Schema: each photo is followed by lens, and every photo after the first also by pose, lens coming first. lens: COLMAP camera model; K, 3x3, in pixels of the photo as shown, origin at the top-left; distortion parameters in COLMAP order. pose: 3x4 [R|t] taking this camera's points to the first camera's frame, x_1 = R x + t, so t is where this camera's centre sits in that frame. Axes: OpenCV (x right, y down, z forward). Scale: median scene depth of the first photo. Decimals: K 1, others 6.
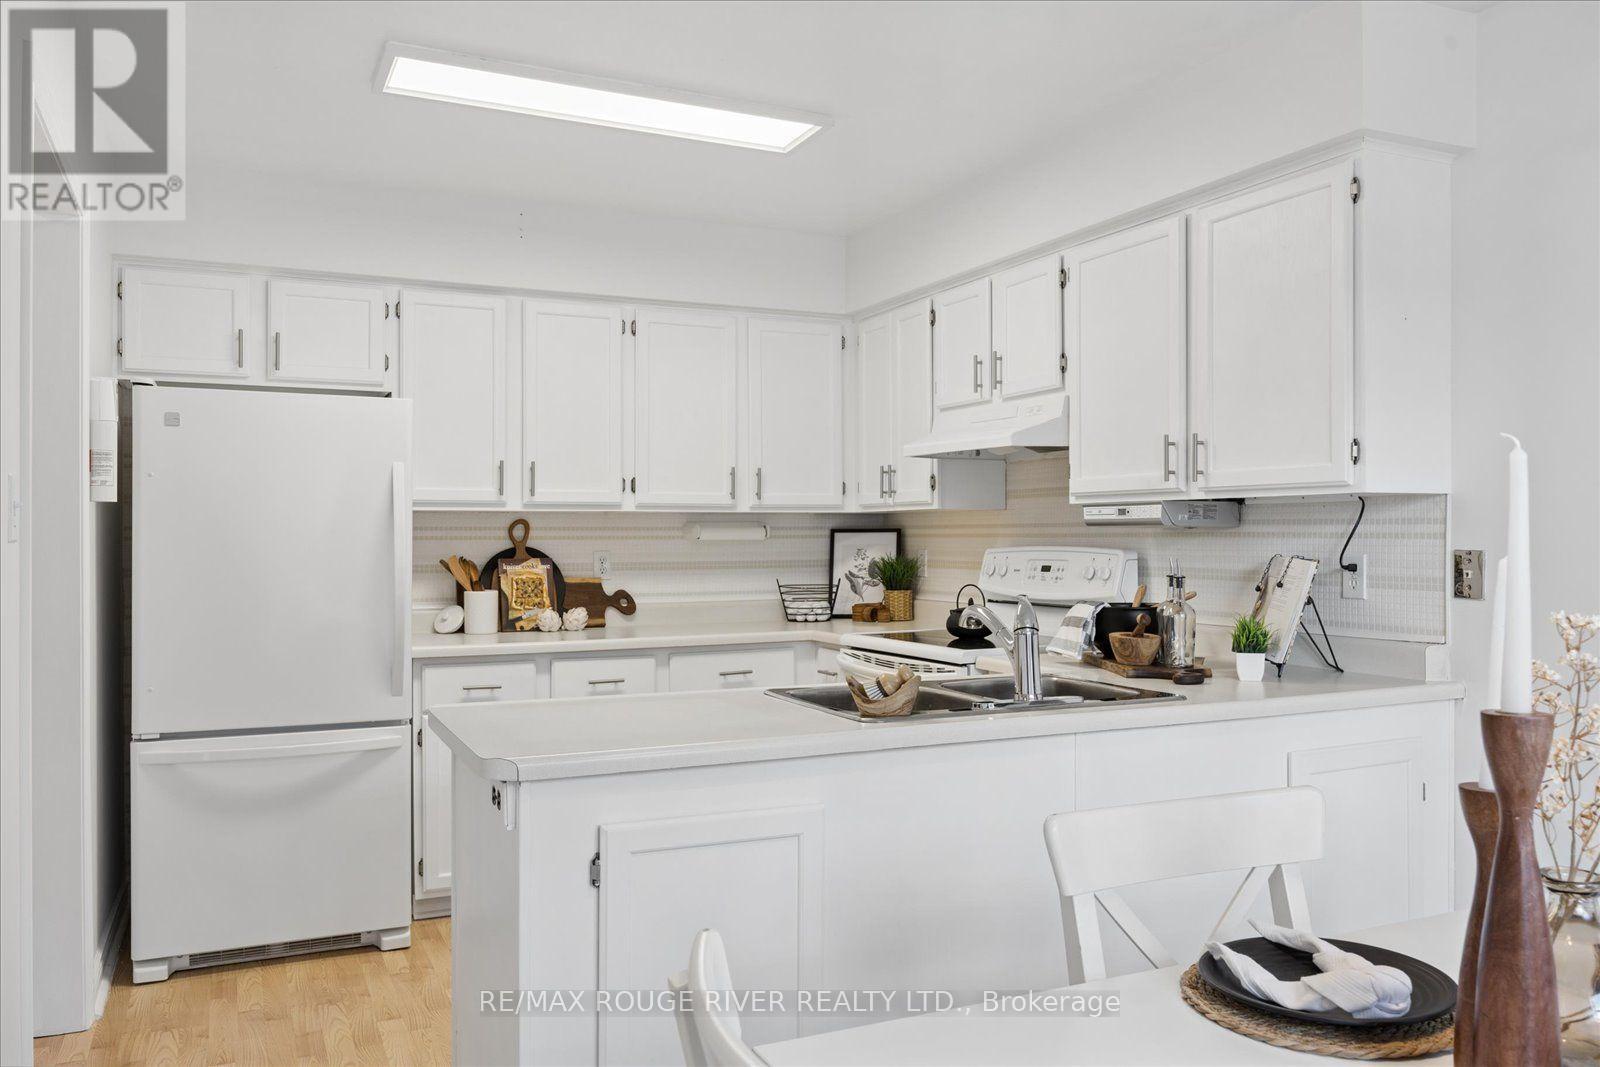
lens RADIAL K [[1253.2, 0, 797.9], [0, 1253.2, 539.4], [0, 0, 1]] dist [-0.004149, 0.000187]
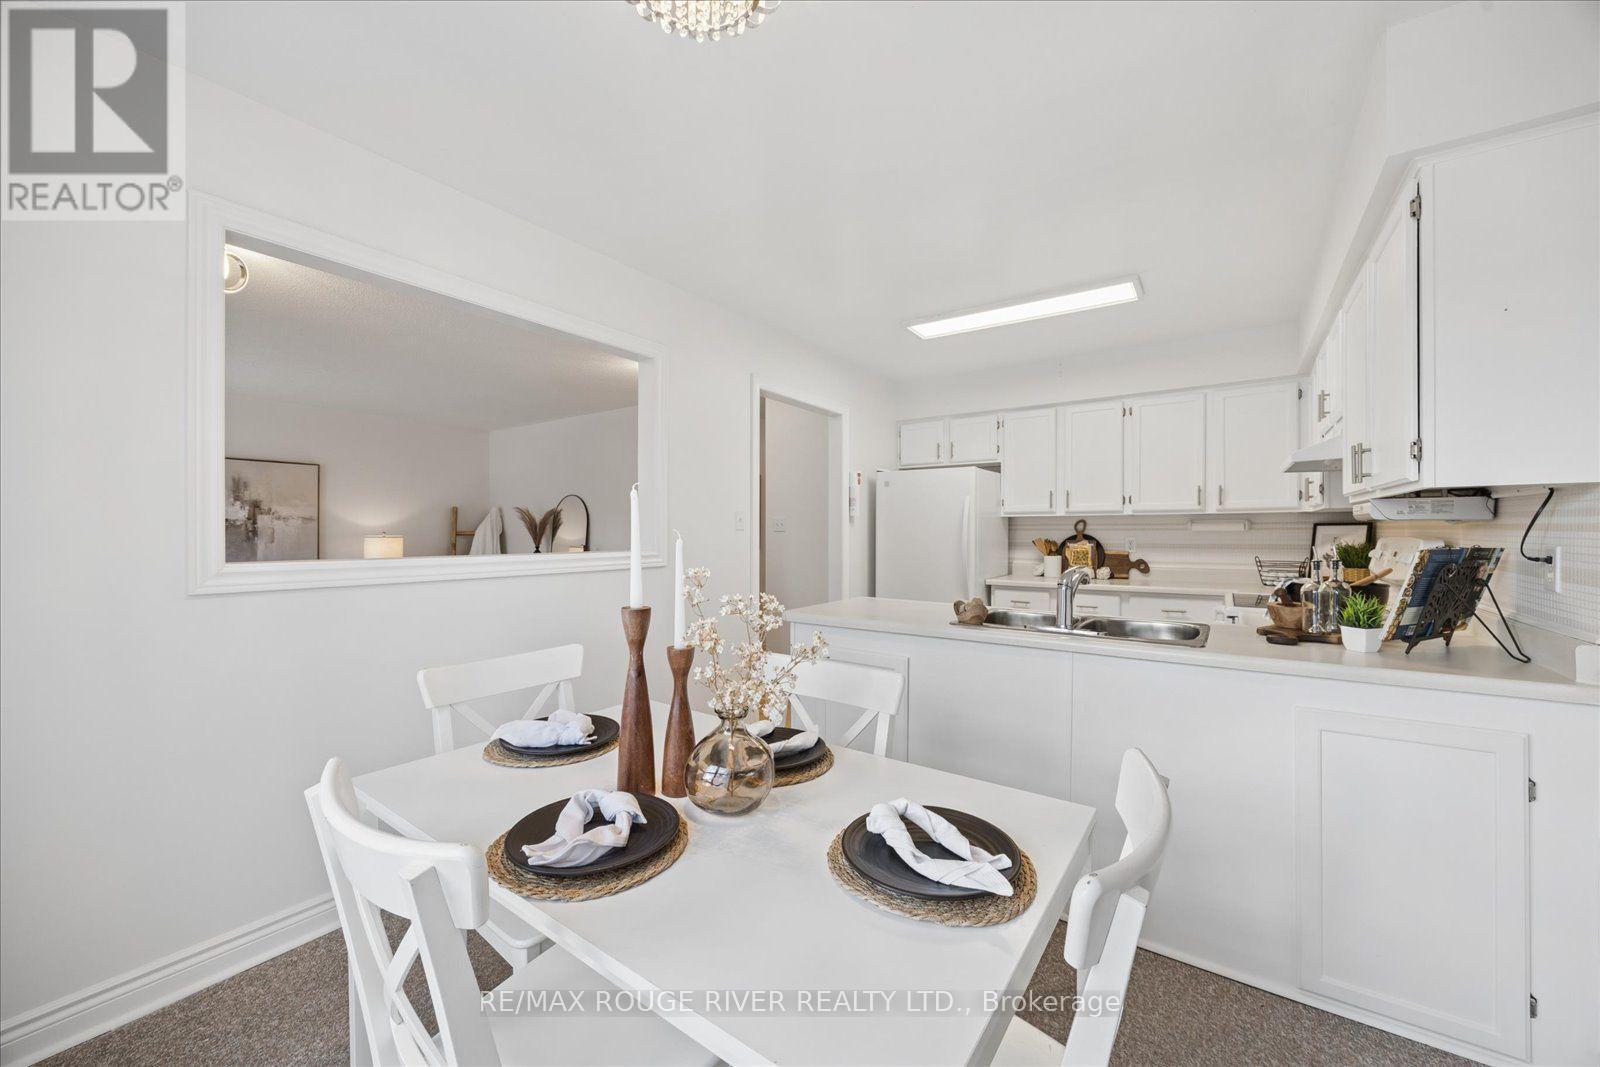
lens RADIAL K [[605.0, 0, 798.2], [0, 605.0, 530.8], [0, 0, 1]] dist [-0.000640, -0.000033]
pose [[0.494556, 0.001542, -0.869145, 0.374307], [-0.000108, 0.999999, 0.001713, -0.000837], [0.869146, -0.000753, 0.494555, 0.162967]]
